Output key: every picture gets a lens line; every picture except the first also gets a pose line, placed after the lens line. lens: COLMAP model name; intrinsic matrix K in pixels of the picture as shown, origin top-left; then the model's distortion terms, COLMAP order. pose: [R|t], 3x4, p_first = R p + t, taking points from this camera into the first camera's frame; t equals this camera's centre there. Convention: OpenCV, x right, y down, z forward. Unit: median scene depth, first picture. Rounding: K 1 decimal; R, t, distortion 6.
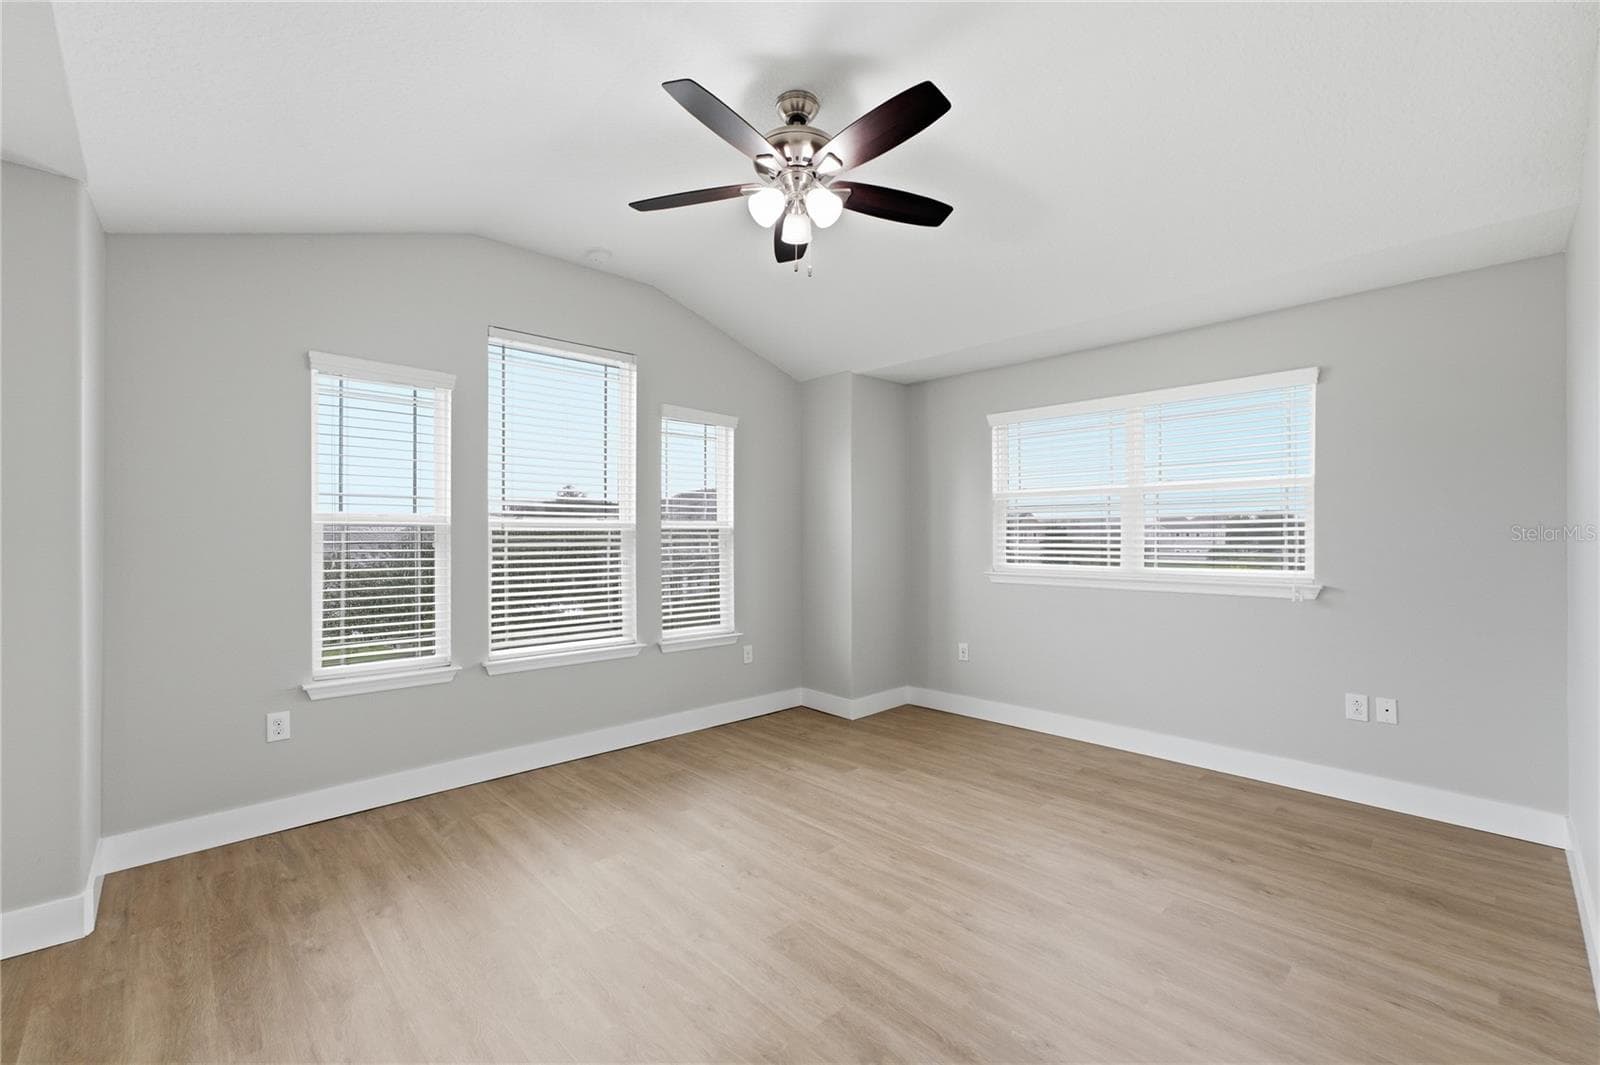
lens RADIAL K [[648.3, 0, 800.1], [0, 648.3, 538.2], [0, 0, 1]] dist [0.000618, 0.000511]
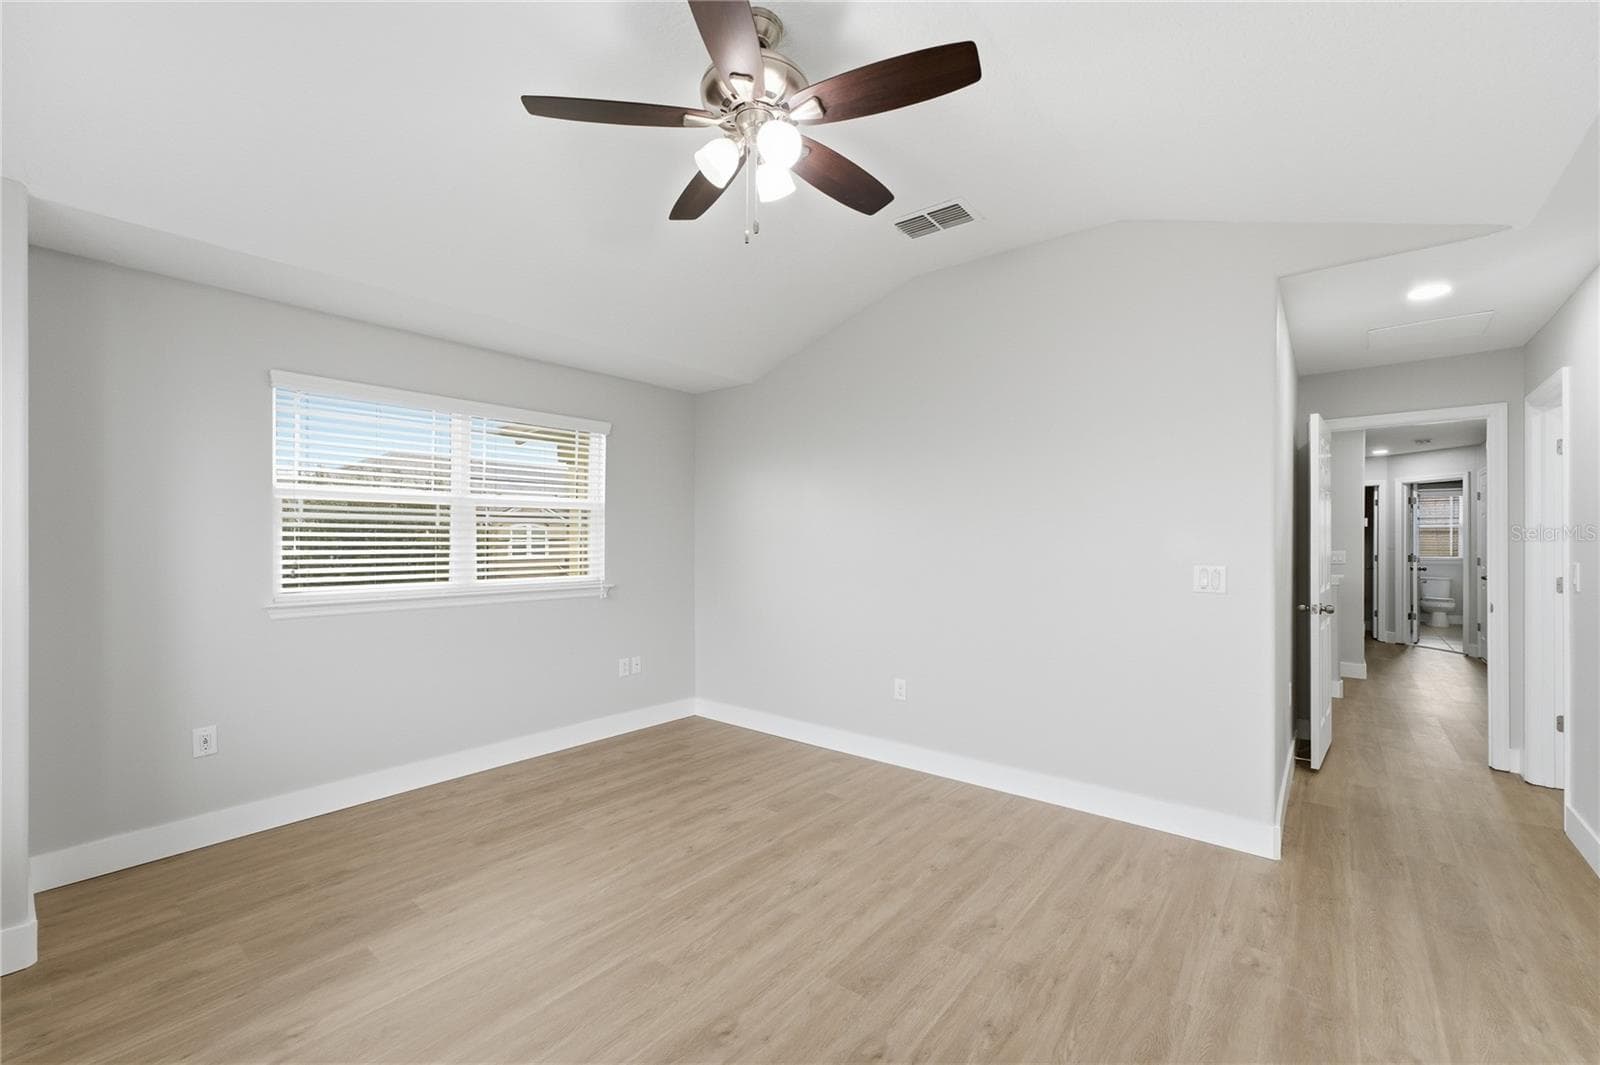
lens RADIAL K [[648.3, 0, 800.1], [0, 648.3, 538.2], [0, 0, 1]] dist [0.000618, 0.000511]
pose [[-0.101112, 0.005850, 0.994858, -0.566666], [-0.002593, 0.999978, -0.006144, -0.016598], [-0.994872, -0.003201, -0.101094, 0.701035]]
